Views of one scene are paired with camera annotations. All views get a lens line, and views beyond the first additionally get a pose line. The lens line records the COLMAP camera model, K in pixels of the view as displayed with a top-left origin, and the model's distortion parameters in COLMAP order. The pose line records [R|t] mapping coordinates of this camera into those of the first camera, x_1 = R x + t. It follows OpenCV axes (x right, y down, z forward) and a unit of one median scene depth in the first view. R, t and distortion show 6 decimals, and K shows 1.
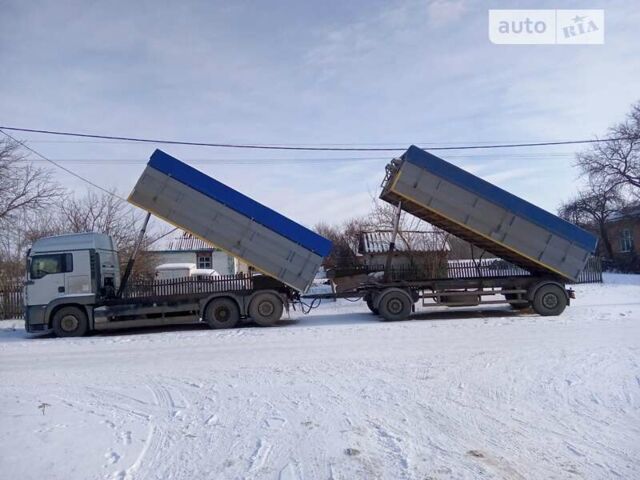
lens RADIAL K [[448.7, 0, 320.0], [0, 448.7, 240.0], [0, 0, 1]] dist [-0.001581, -0.006371]
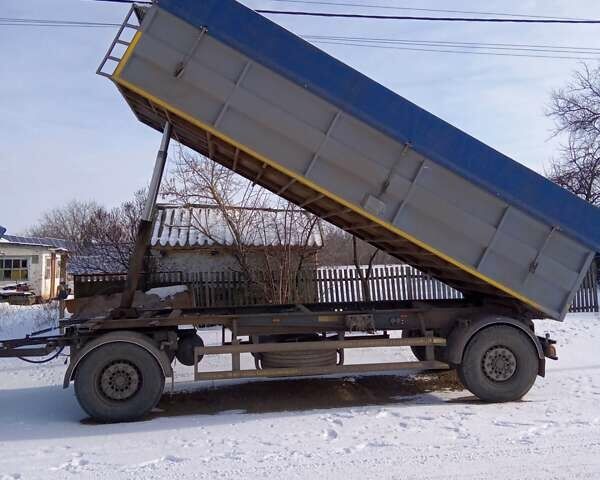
lens RADIAL K [[580.2, 0, 300.0], [0, 580.2, 240.0], [0, 0, 1]] dist [0.070506, 0.000544]
pose [[0.991196, 0.022648, 0.130454, 0.254079], [-0.023114, 0.999731, 0.002057, 0.022121], [-0.130373, -0.005055, 0.991452, 0.481505]]
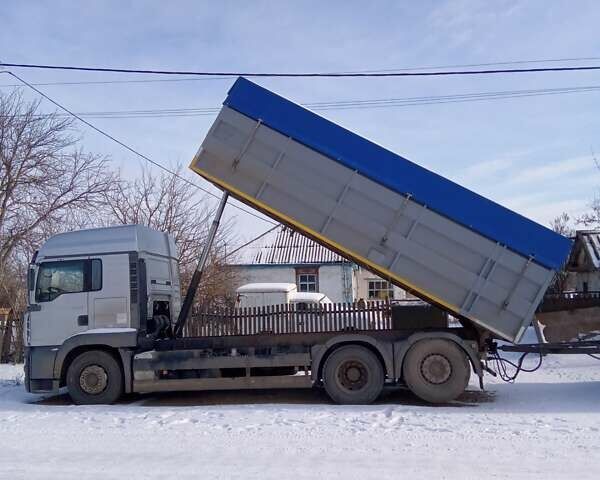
lens RADIAL K [[580.2, 0, 300.0], [0, 580.2, 240.0], [0, 0, 1]] dist [0.070506, 0.000544]
pose [[0.969869, -0.002954, -0.243611, -0.102006], [-0.005360, 0.999426, -0.033460, 0.026277], [0.243570, 0.033758, 0.969296, 0.286478]]
